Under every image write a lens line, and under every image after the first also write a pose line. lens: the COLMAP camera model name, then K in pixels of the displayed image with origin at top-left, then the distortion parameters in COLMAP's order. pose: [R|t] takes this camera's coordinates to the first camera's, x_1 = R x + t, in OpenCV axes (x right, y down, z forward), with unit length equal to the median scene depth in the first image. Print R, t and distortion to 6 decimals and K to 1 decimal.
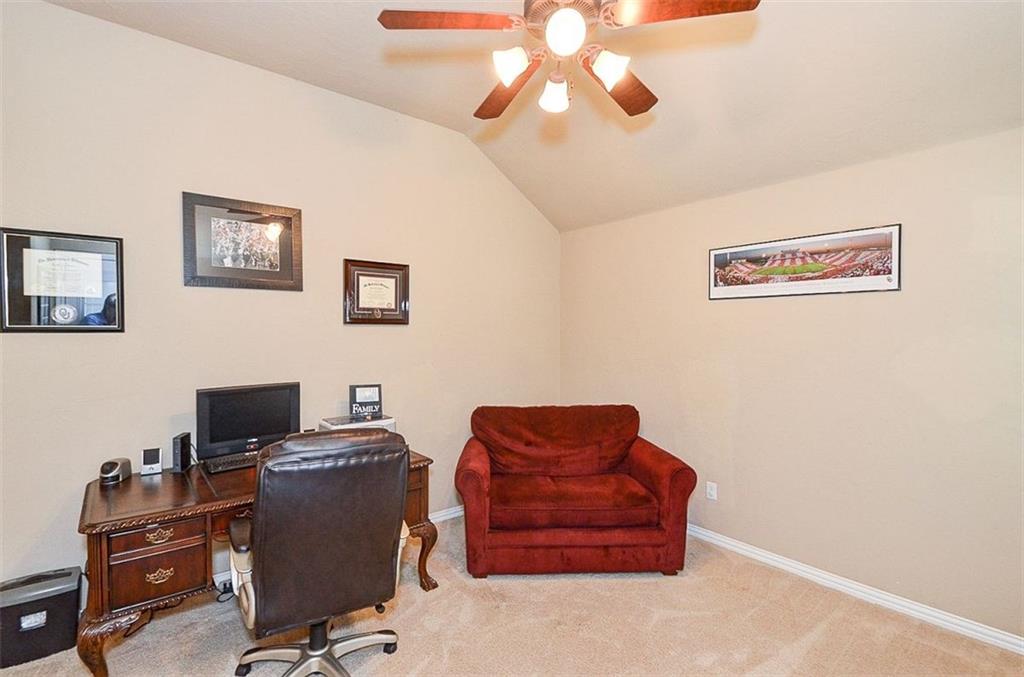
lens RADIAL K [[477.2, 0, 495.8], [0, 477.2, 339.6], [0, 0, 1]] dist [0.026799, -0.019098]
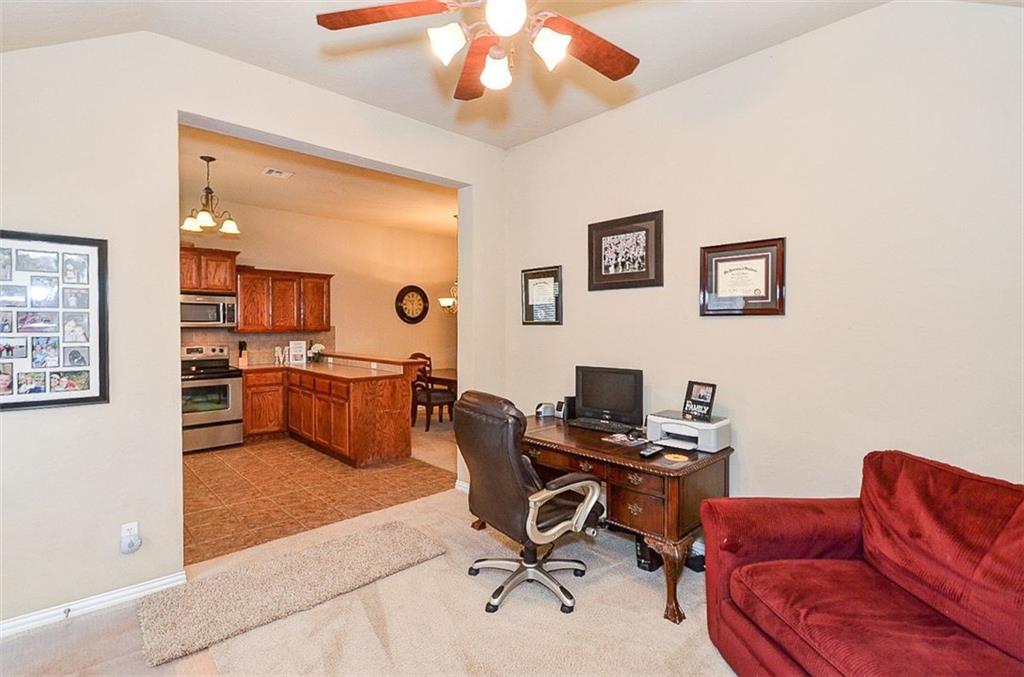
lens RADIAL K [[481.1, 0, 493.2], [0, 481.1, 334.0], [0, 0, 1]] dist [-0.000324, 0.000117]
pose [[0.061773, 0.016597, -0.997952, 0.664275], [-0.020308, 0.999676, 0.015368, -0.004368], [0.997884, 0.019317, 0.062090, 0.582206]]
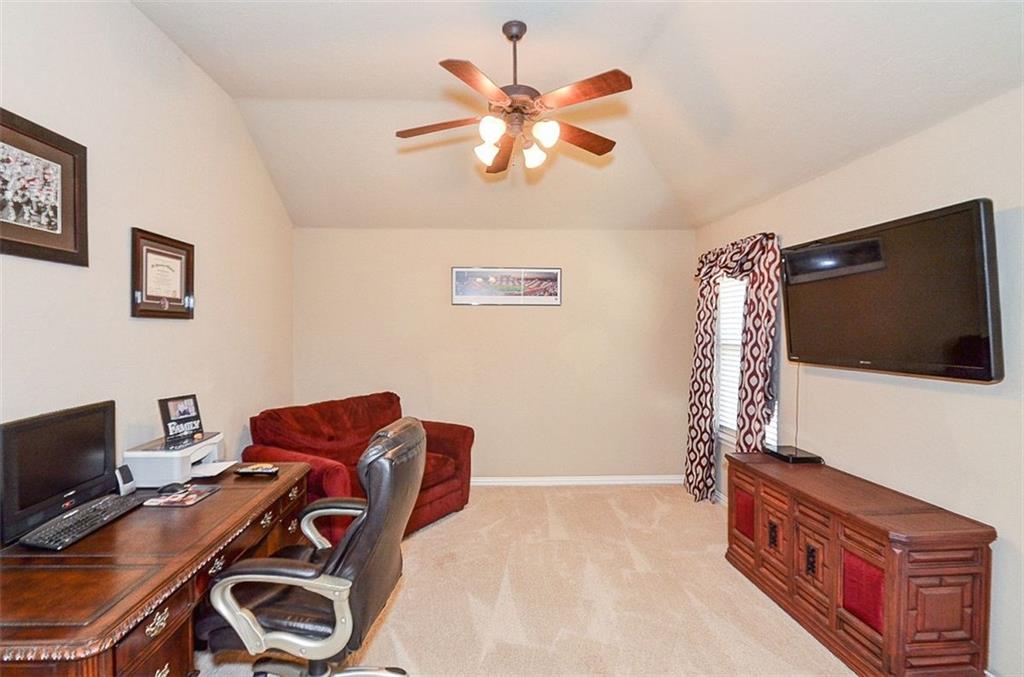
lens RADIAL K [[477.2, 0, 495.8], [0, 477.2, 339.6], [0, 0, 1]] dist [0.026799, -0.019098]
pose [[0.580705, -0.017692, 0.813922, -0.648705], [0.016098, 0.999818, 0.010248, 0.003097], [-0.813955, 0.007151, 0.580884, 0.141247]]
